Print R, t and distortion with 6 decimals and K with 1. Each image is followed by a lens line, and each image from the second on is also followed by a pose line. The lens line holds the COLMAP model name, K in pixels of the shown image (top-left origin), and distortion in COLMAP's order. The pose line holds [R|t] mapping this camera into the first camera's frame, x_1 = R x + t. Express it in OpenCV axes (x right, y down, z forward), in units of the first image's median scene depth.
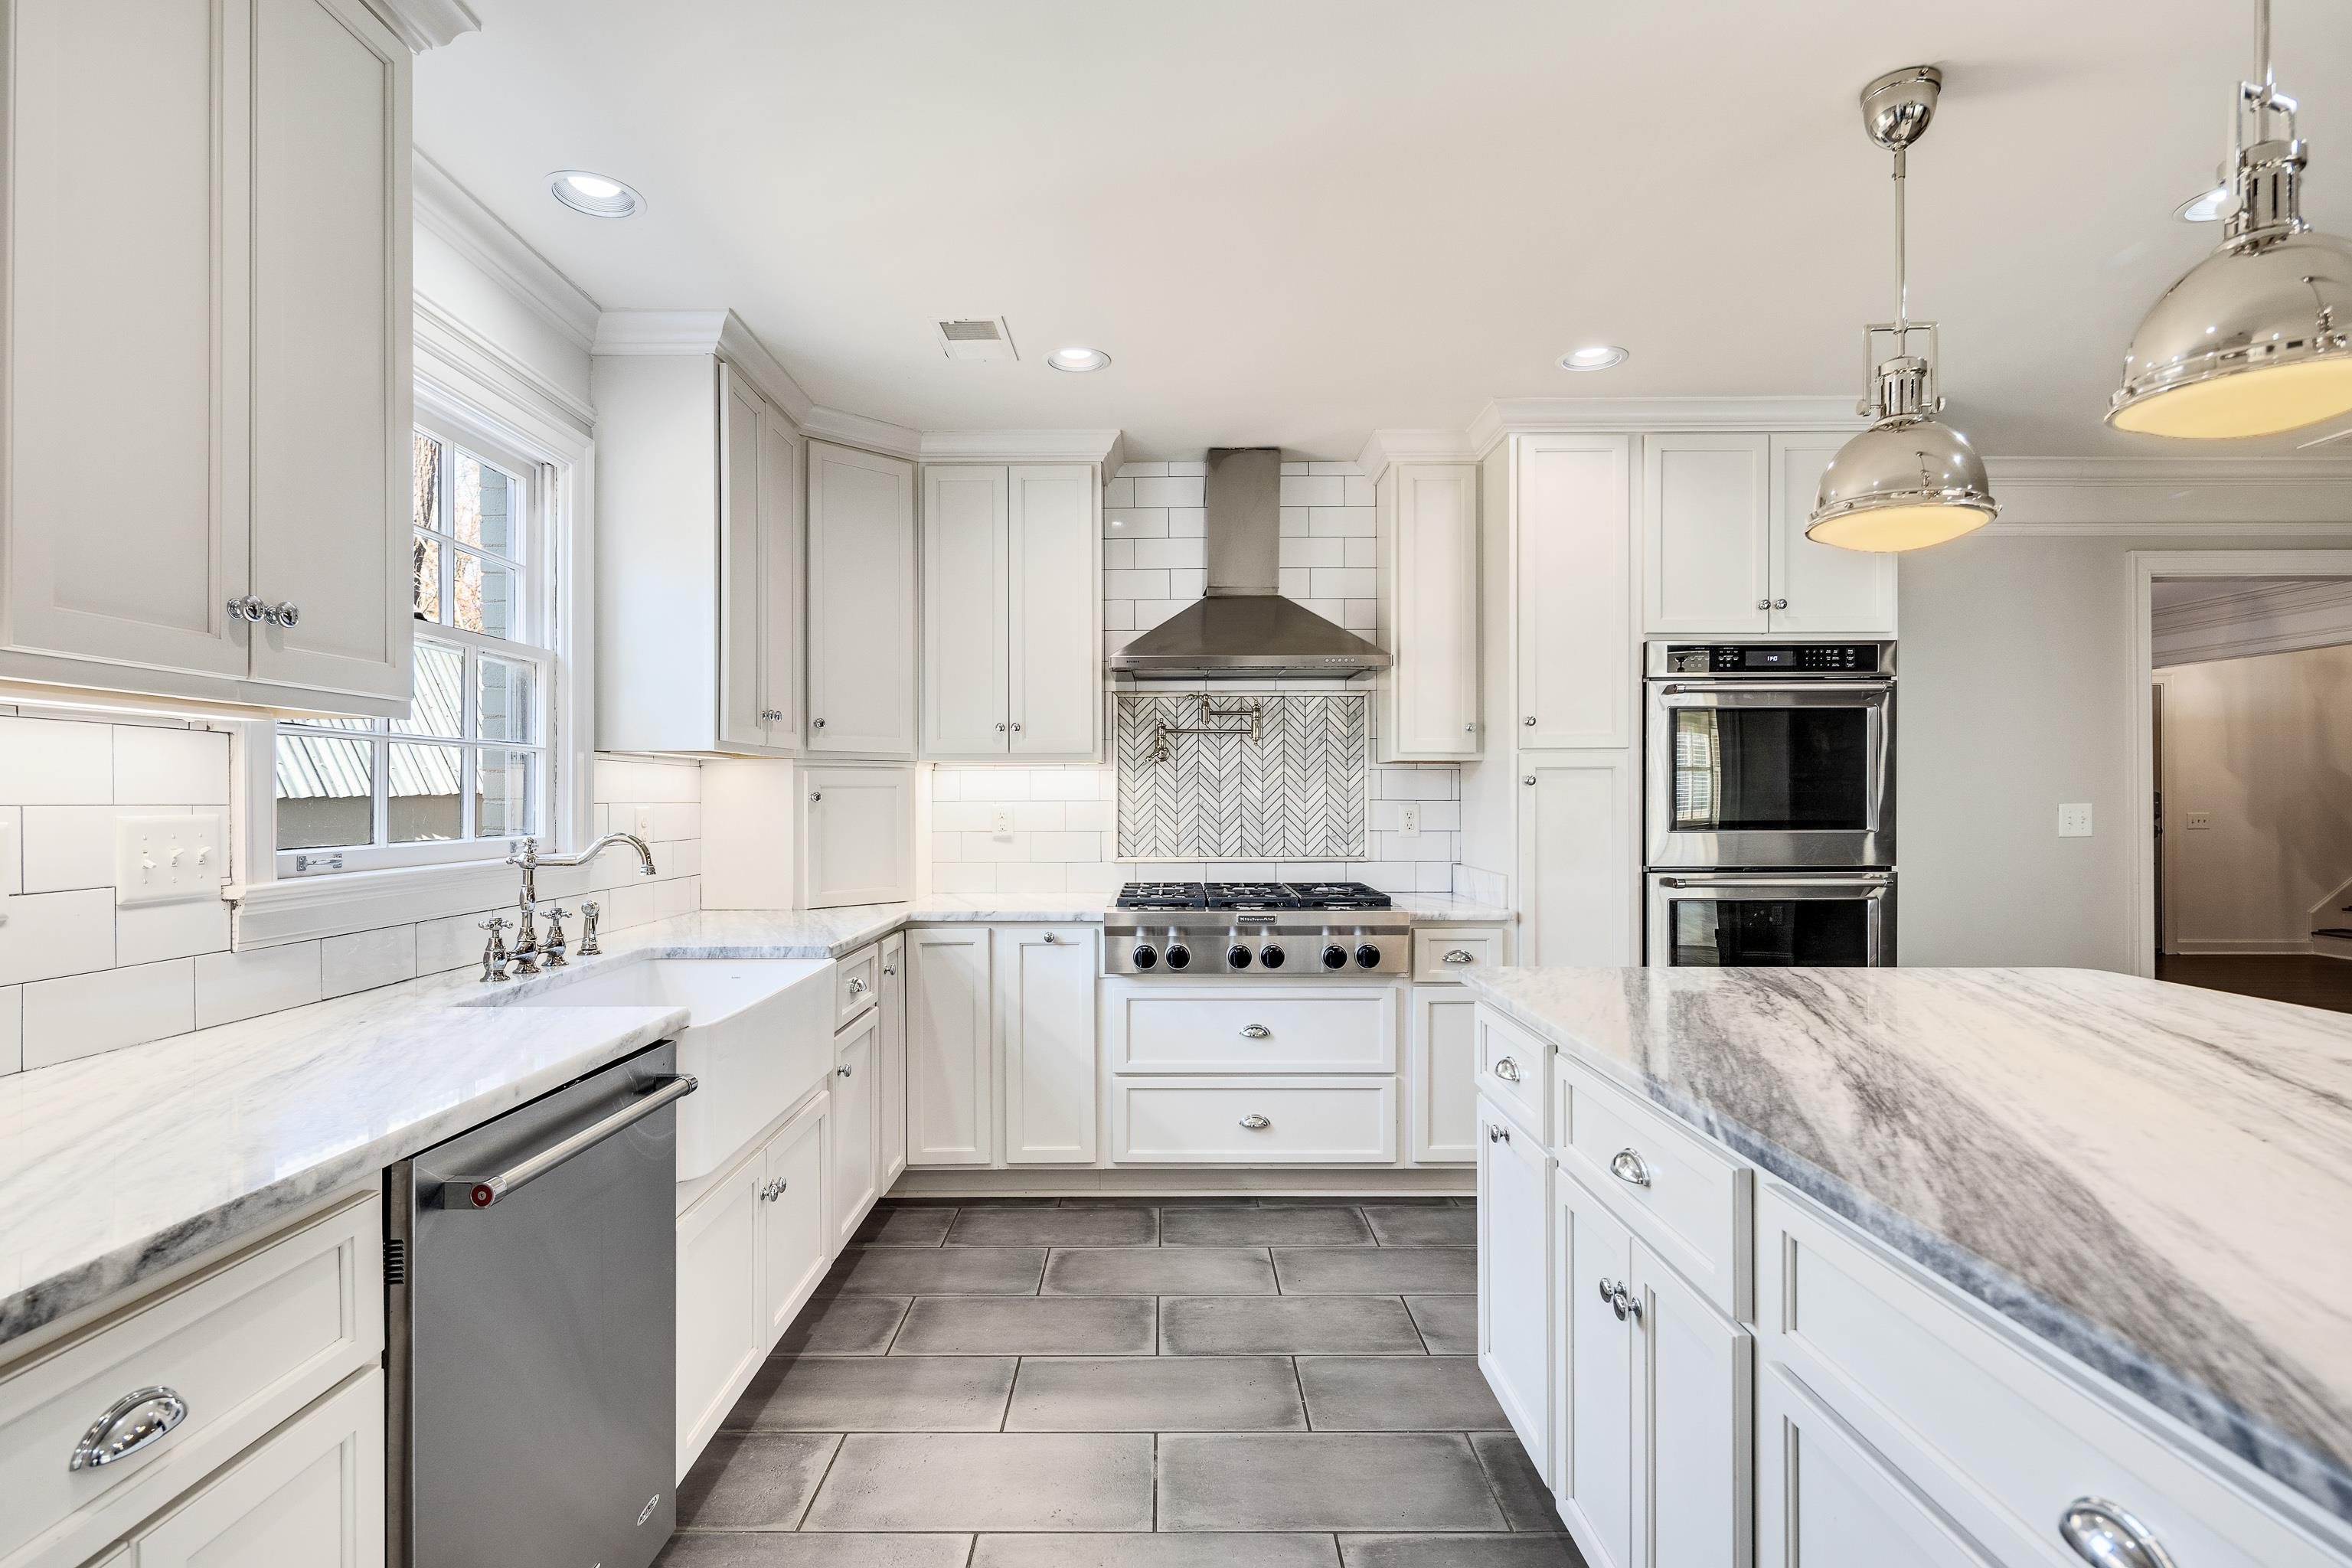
lens RADIAL K [[1130.6, 0, 1168.2], [0, 1130.6, 791.7], [0, 0, 1]] dist [0.004849, -0.002815]
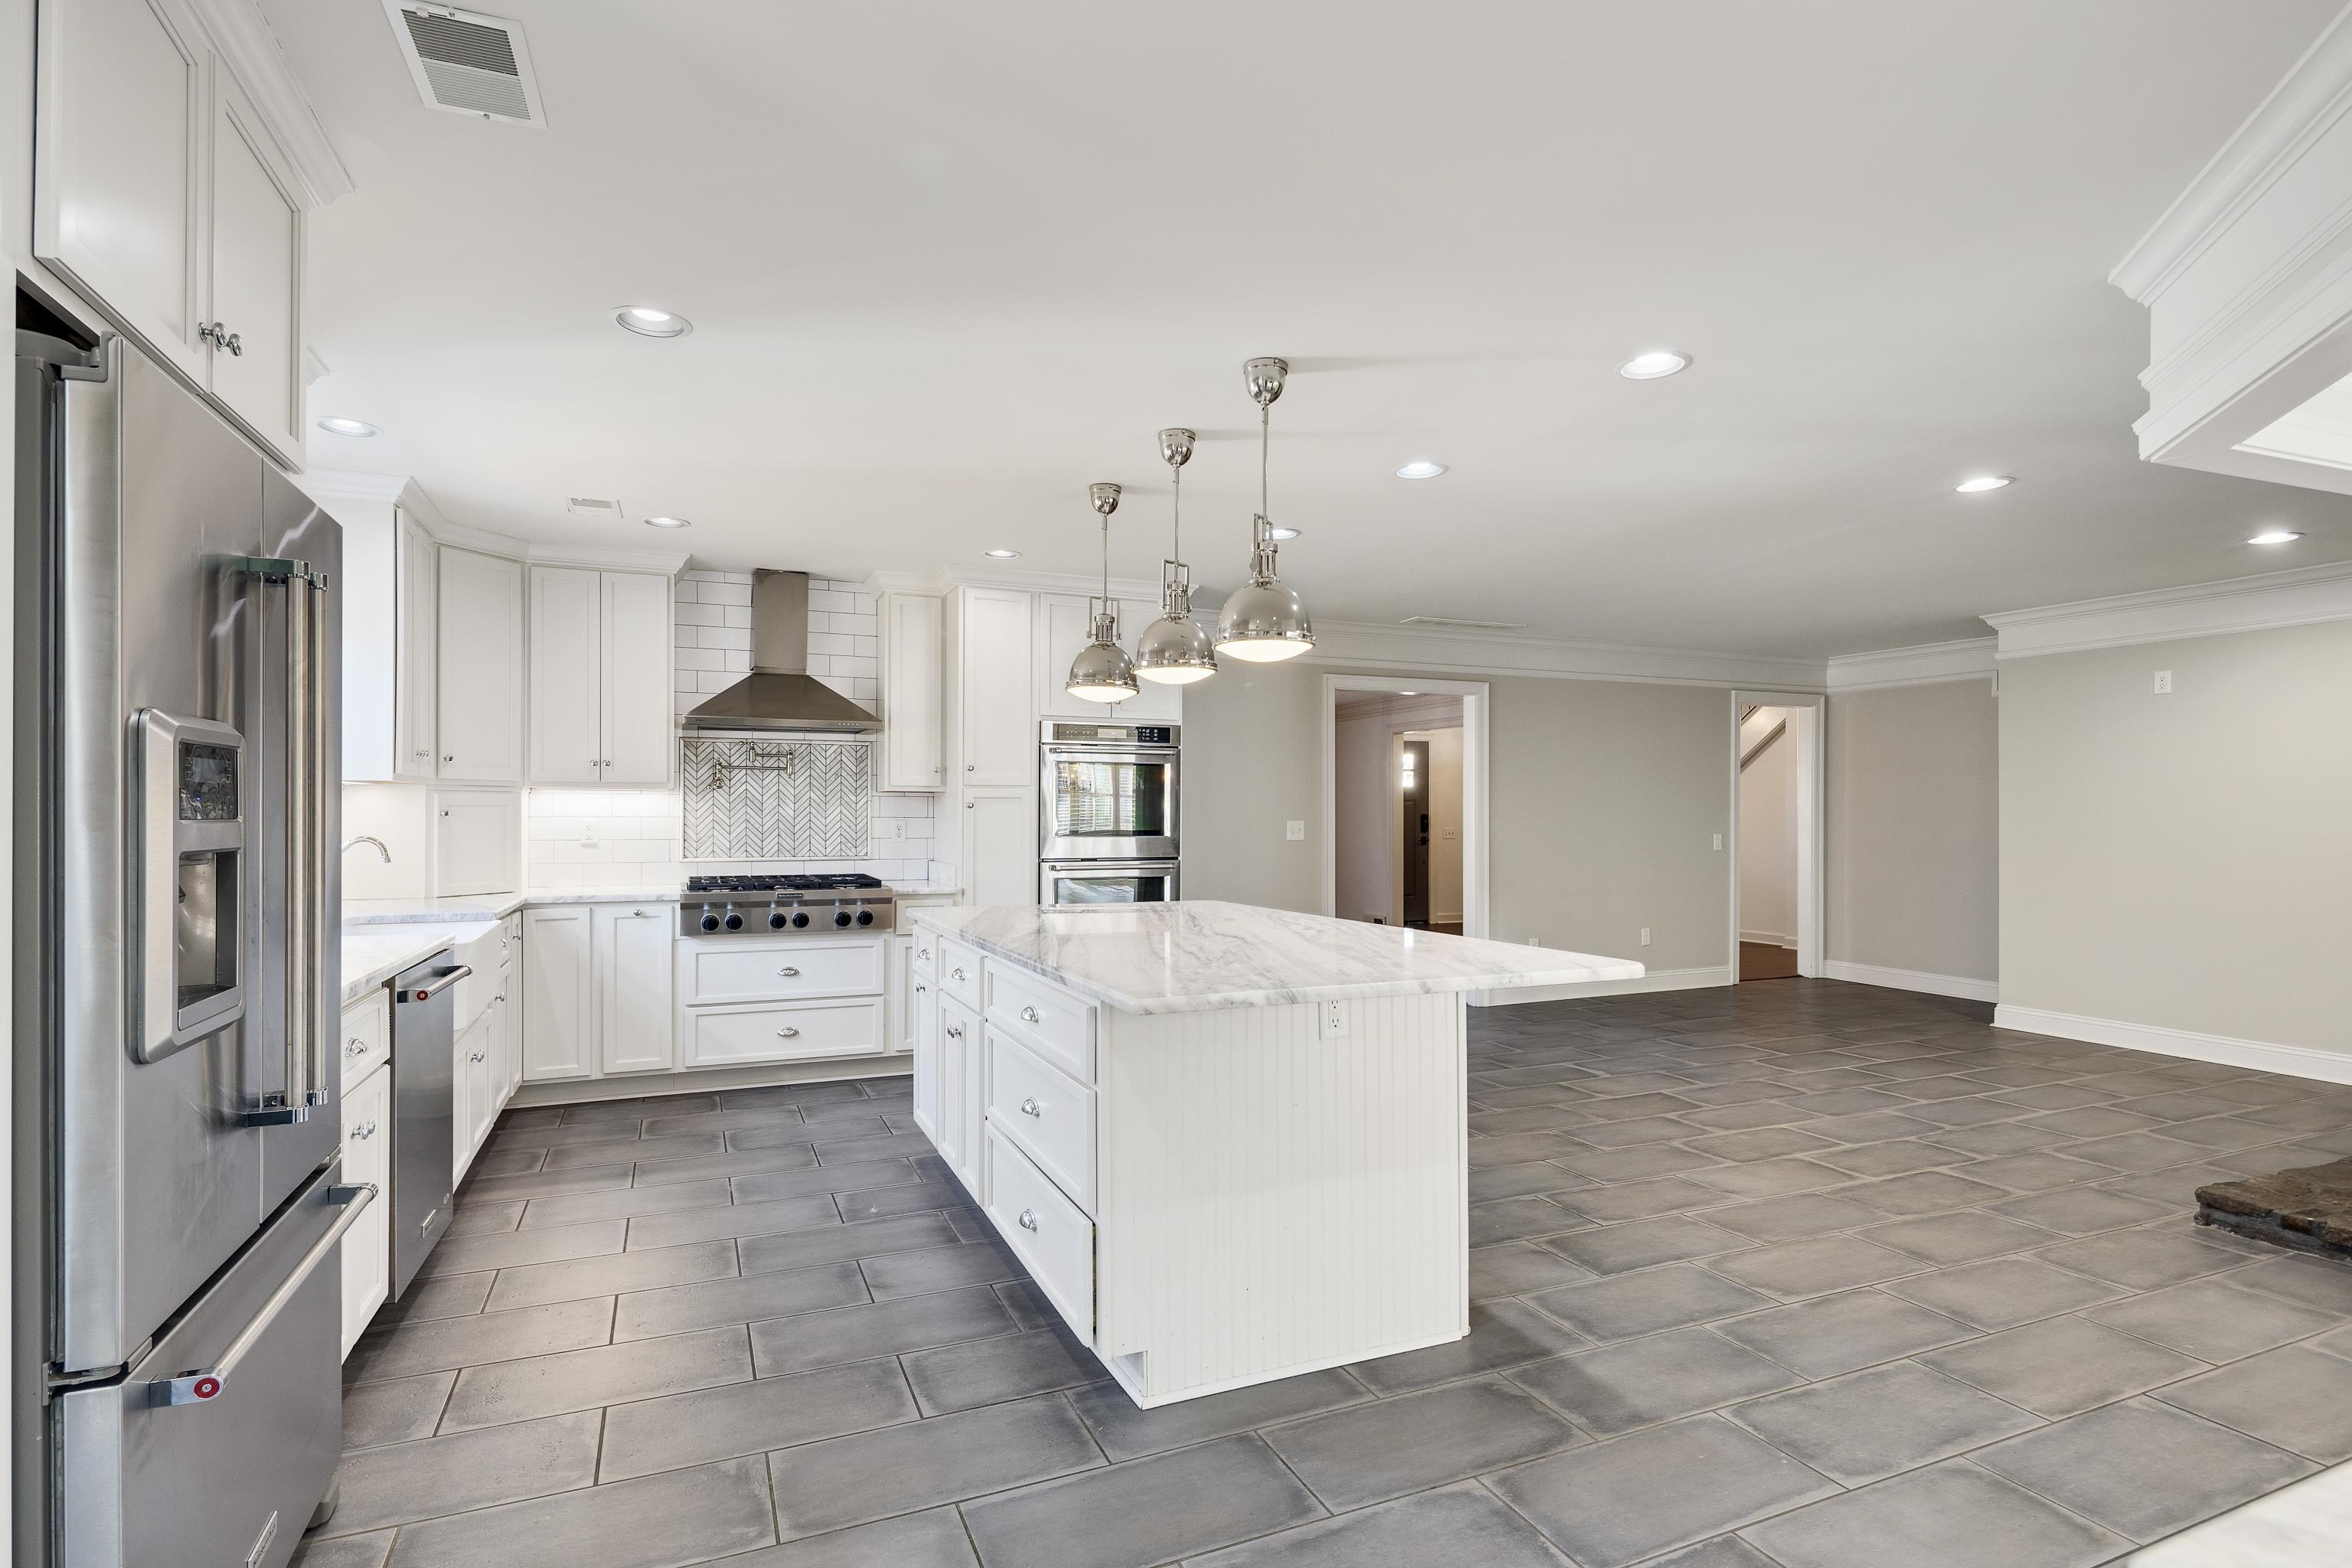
lens RADIAL K [[1130.6, 0, 1153.3], [0, 1130.6, 819.4], [0, 0, 1]] dist [0.004849, -0.002815]
pose [[0.924342, 0.003358, 0.381550, -0.052556], [-0.007013, 0.999942, 0.008190, -0.005208], [-0.381501, -0.010246, 0.924312, -0.610490]]
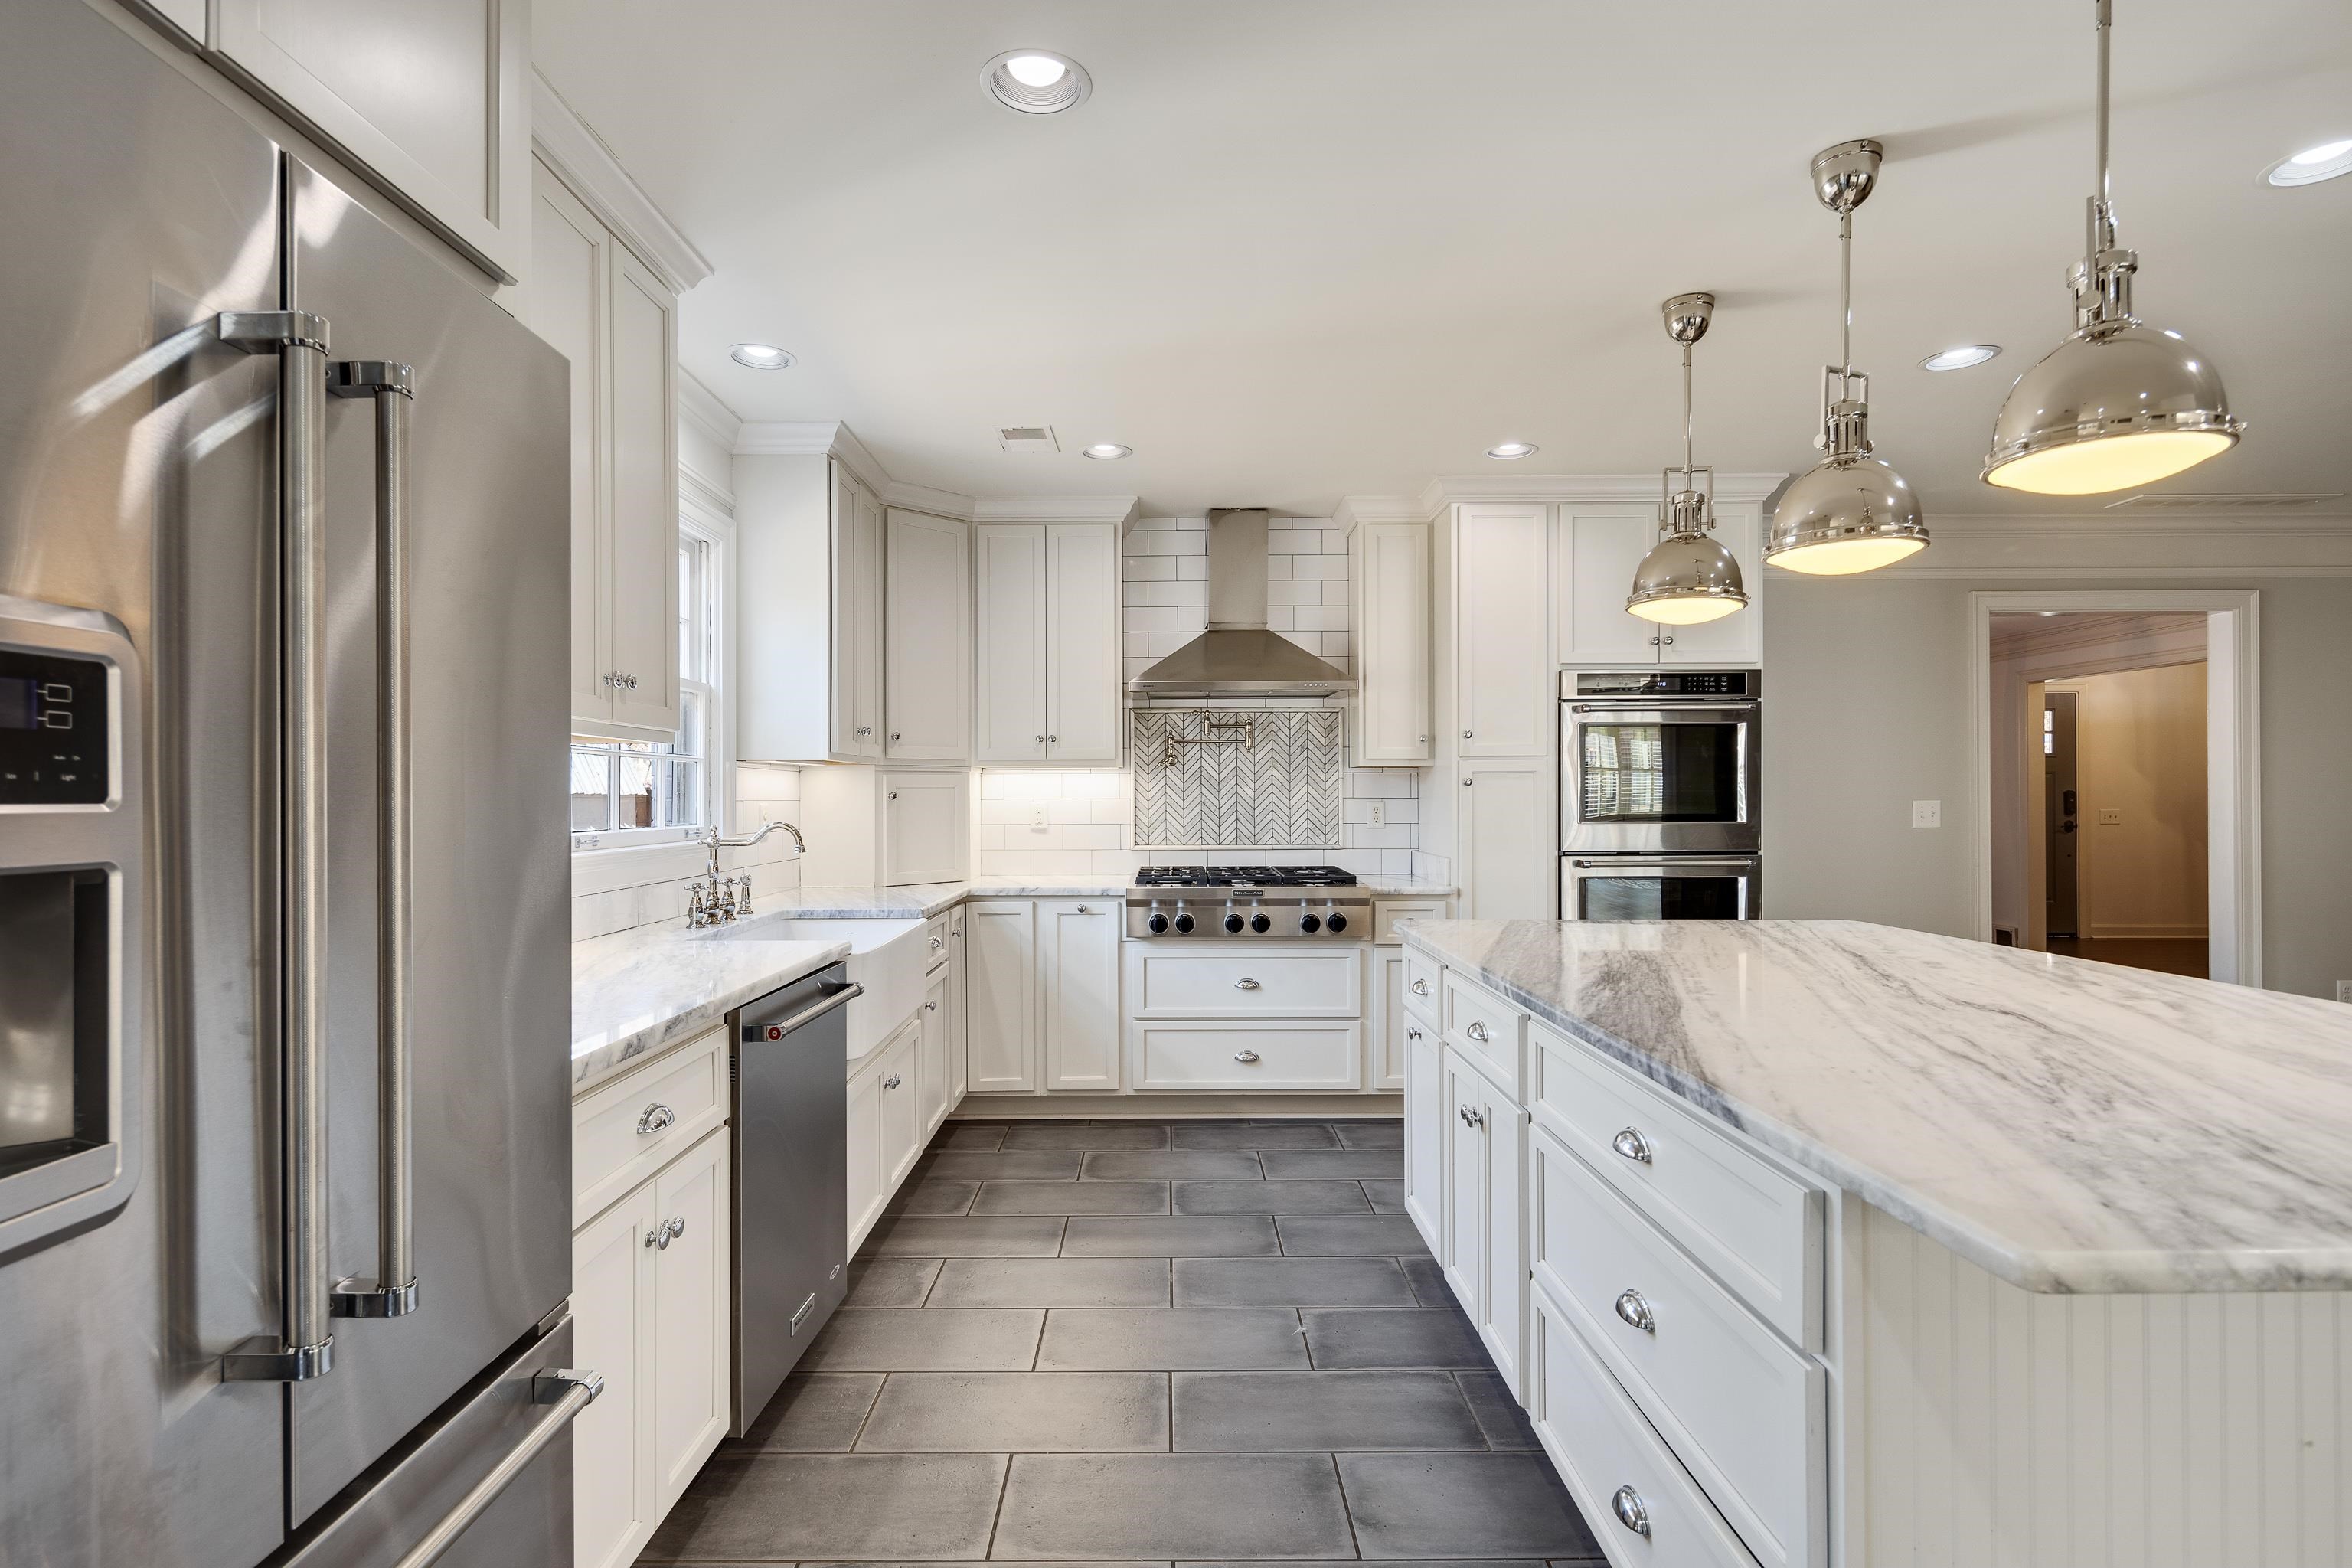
lens RADIAL K [[1130.6, 0, 1172.7], [0, 1130.6, 795.5], [0, 0, 1]] dist [0.004849, -0.002815]
pose [[0.999998, -0.000823, 0.001929, -0.007924], [0.000814, 0.999989, 0.004567, -0.001144], [-0.001933, -0.004565, 0.999988, -0.262404]]
